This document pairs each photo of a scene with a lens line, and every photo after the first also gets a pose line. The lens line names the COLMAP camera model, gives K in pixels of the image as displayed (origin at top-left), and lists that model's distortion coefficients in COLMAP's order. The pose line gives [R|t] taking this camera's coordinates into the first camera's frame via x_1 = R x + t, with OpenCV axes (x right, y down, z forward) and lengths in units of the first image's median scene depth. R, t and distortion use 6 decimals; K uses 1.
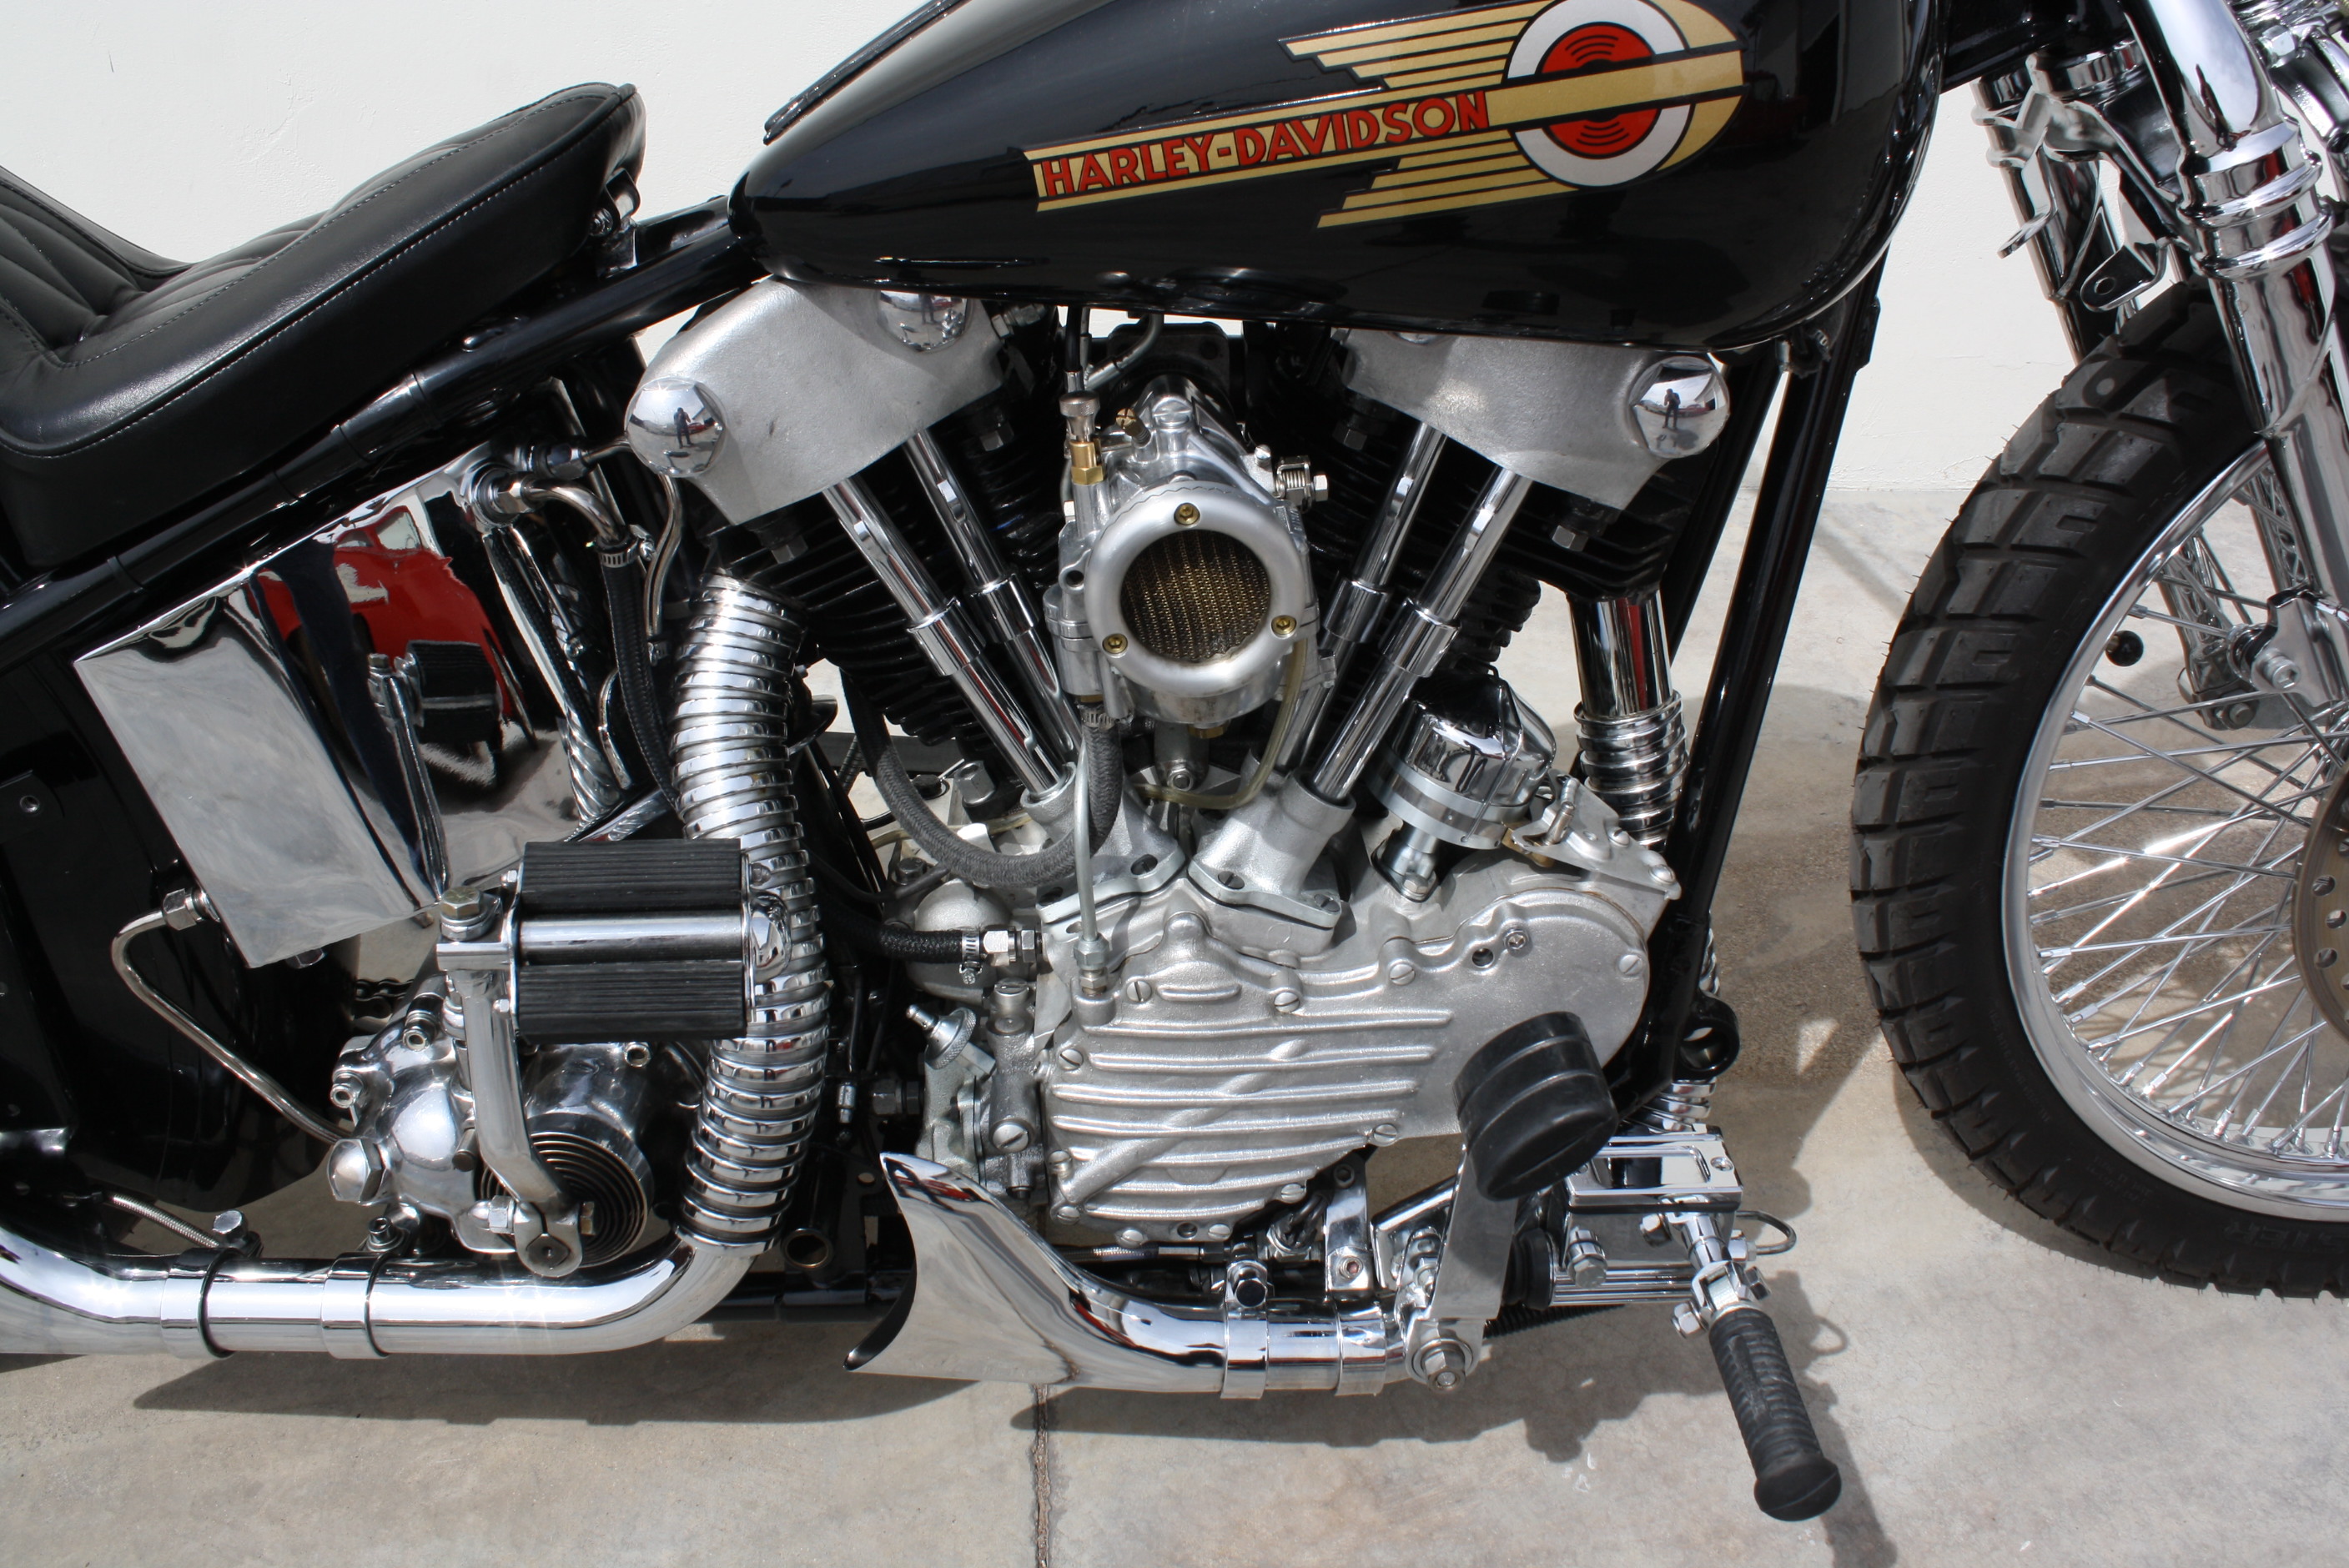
lens RADIAL K [[2006.3, 0, 1200.6], [0, 2006.3, 751.0], [0, 0, 1]] dist [-0.169273, 0.150313]
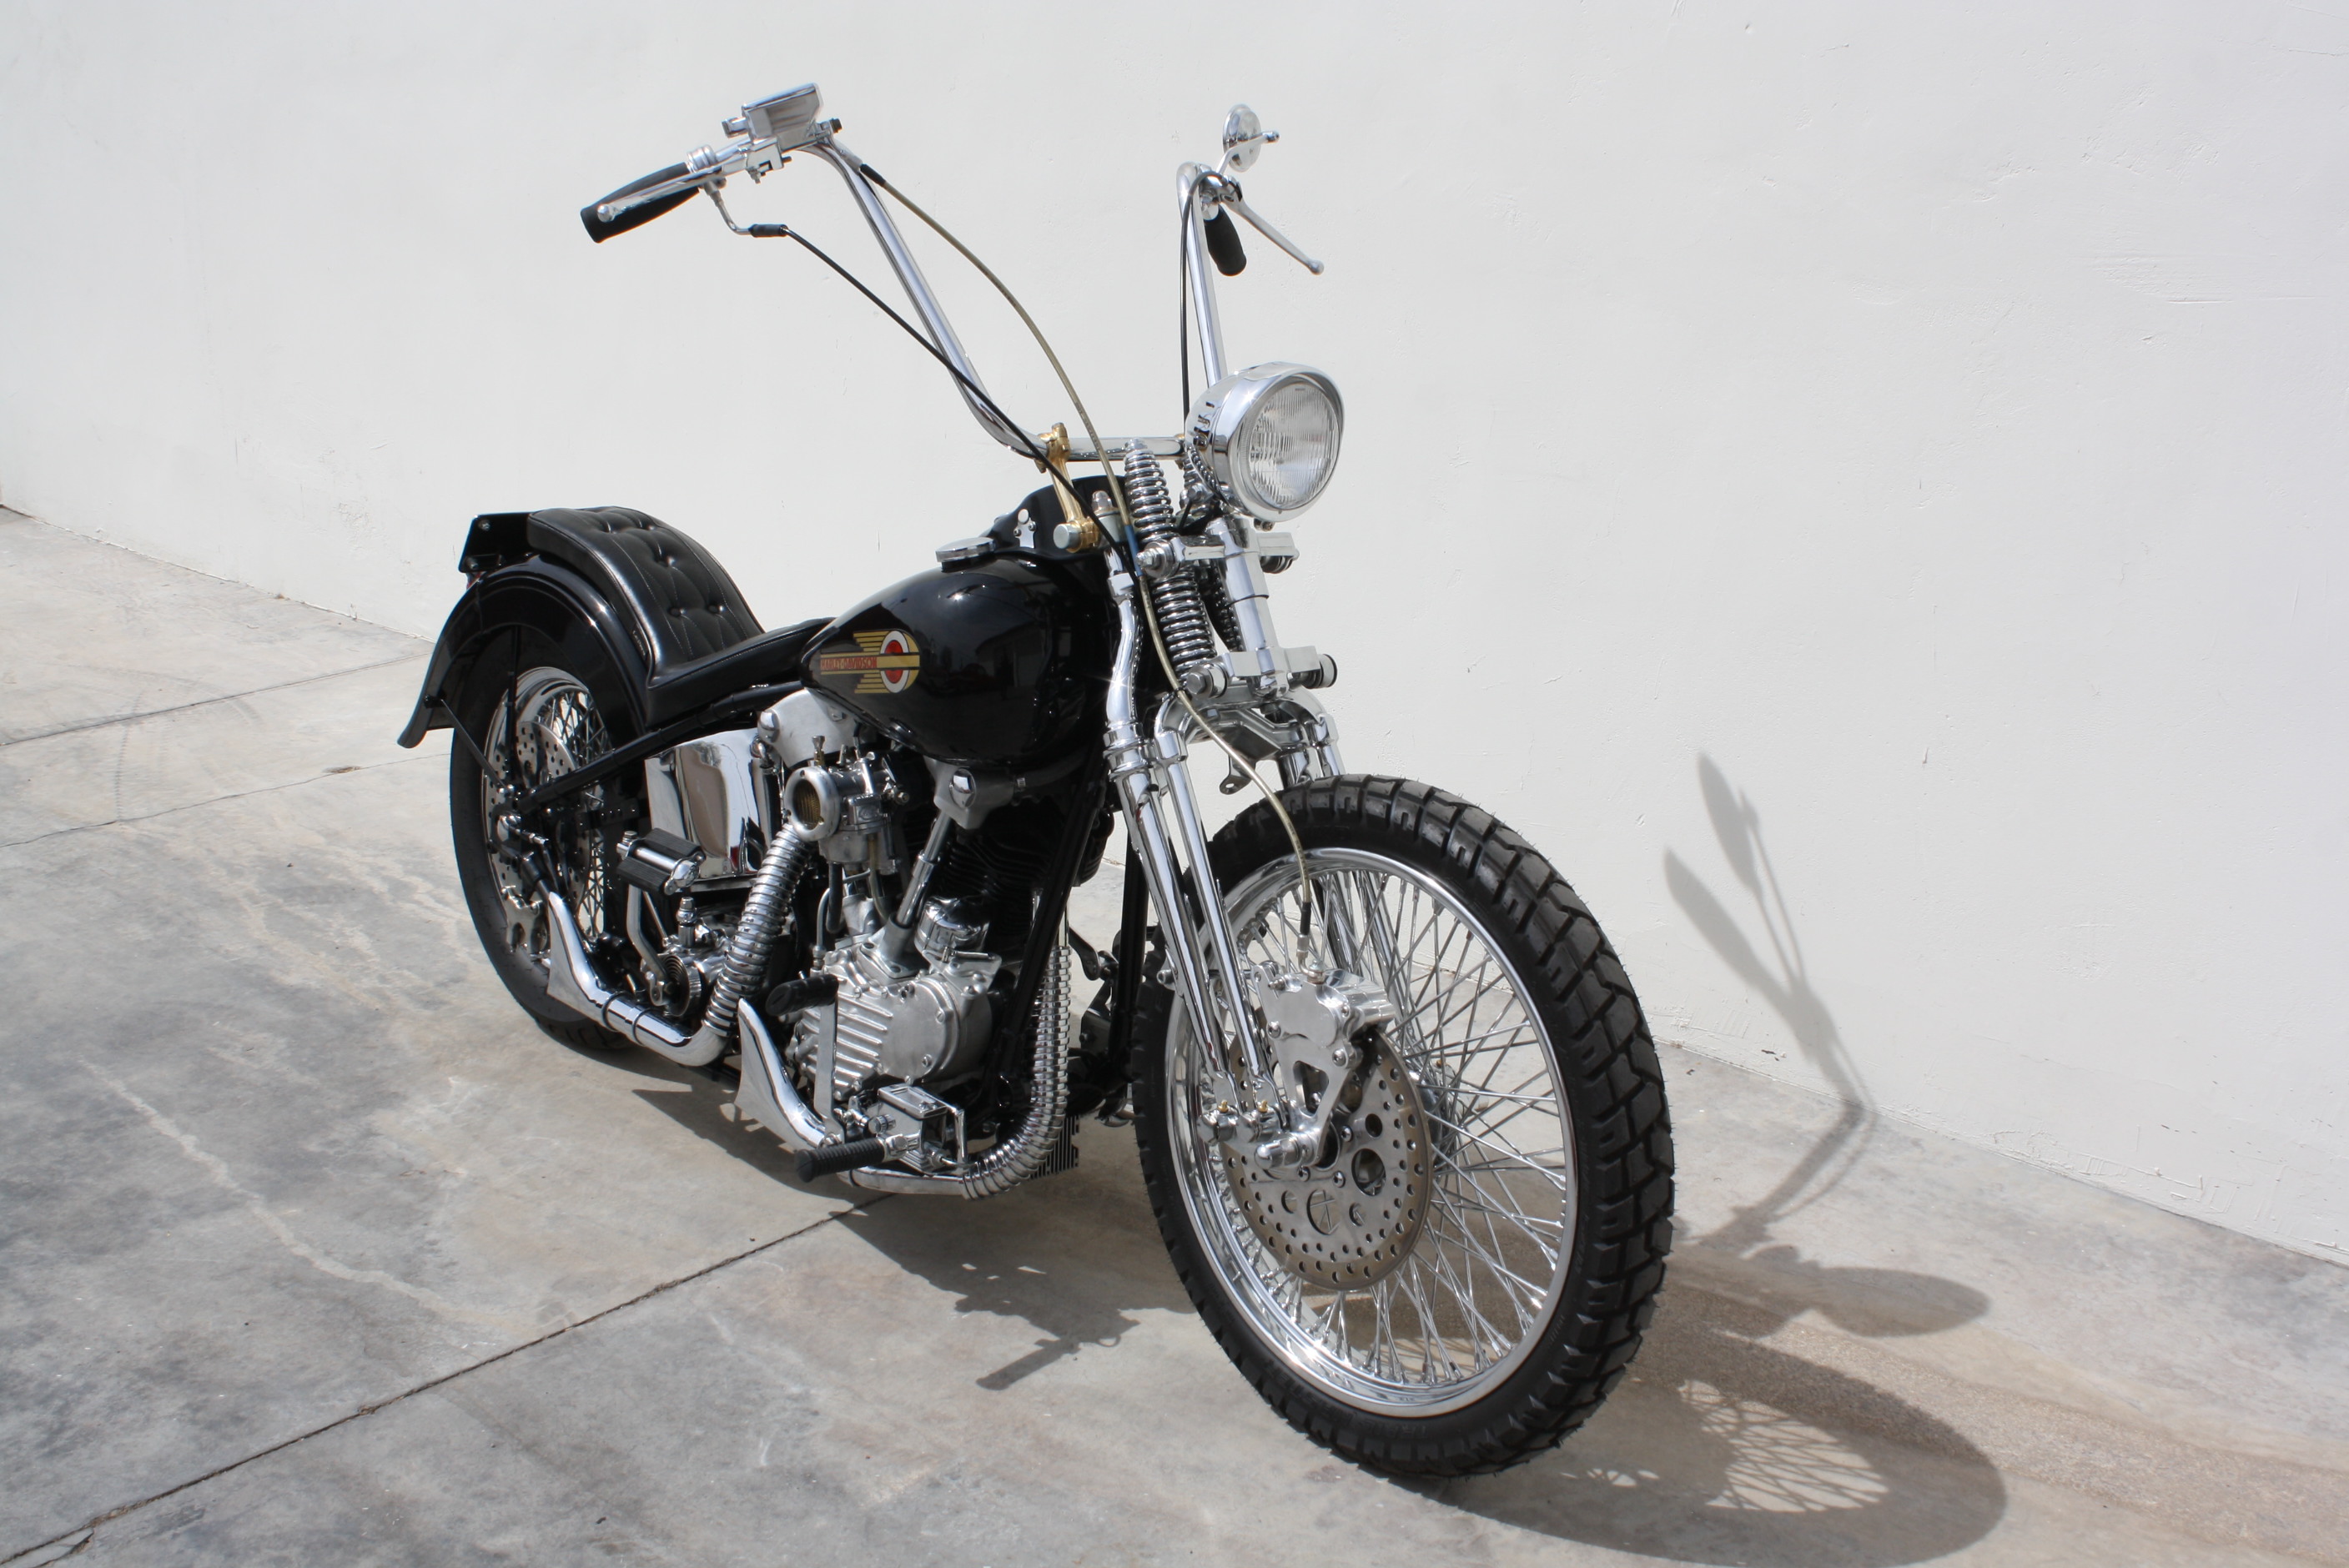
lens RADIAL K [[2608.7, 0, 1174.5], [0, 2608.7, 784.0], [0, 0, 1]] dist [-0.079792, 0.027659]
pose [[0.632081, 0.203362, -0.747741, 2.865499], [-0.409601, 0.906809, -0.099620, 0.052327], [0.657800, 0.369244, 0.656474, -1.063889]]
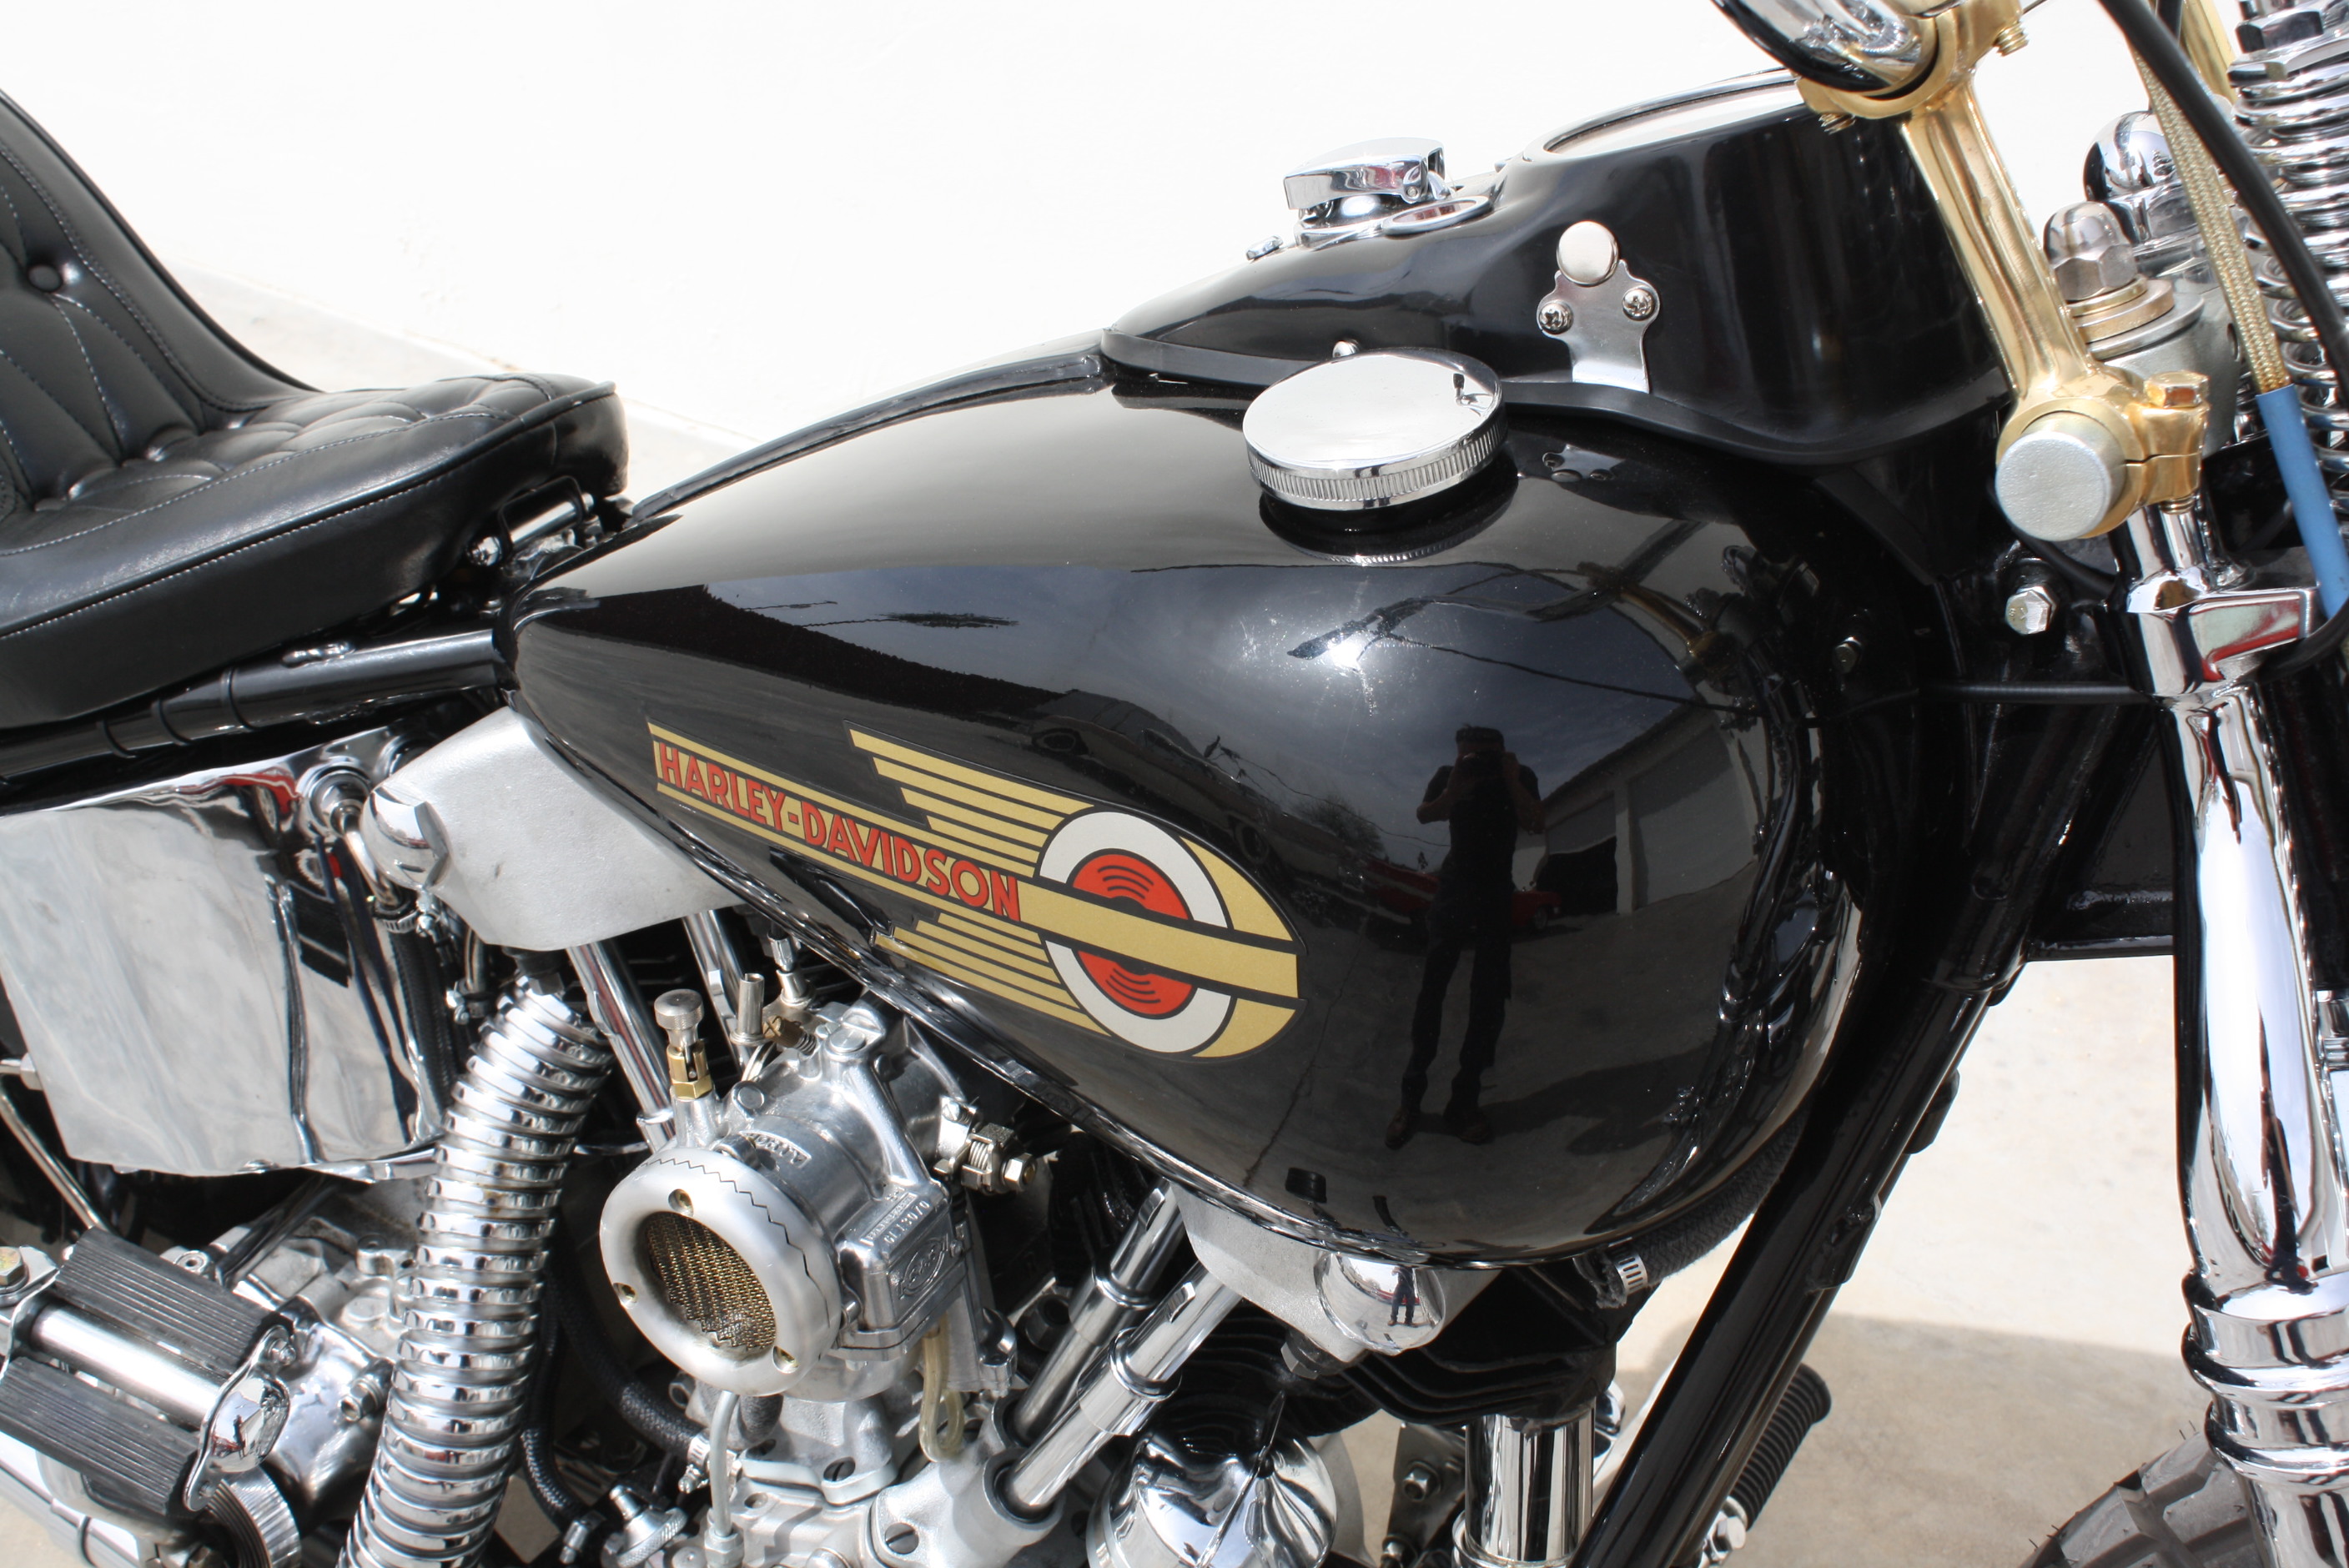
lens RADIAL K [[2679.0, 0, 1209.1], [0, 2679.0, 781.4], [0, 0, 1]] dist [-0.078827, 0.028647]
pose [[0.831950, 0.333689, -0.443295, 0.522507], [-0.312791, 0.941951, 0.122023, -0.417564], [0.458280, 0.037142, 0.888031, 0.093902]]
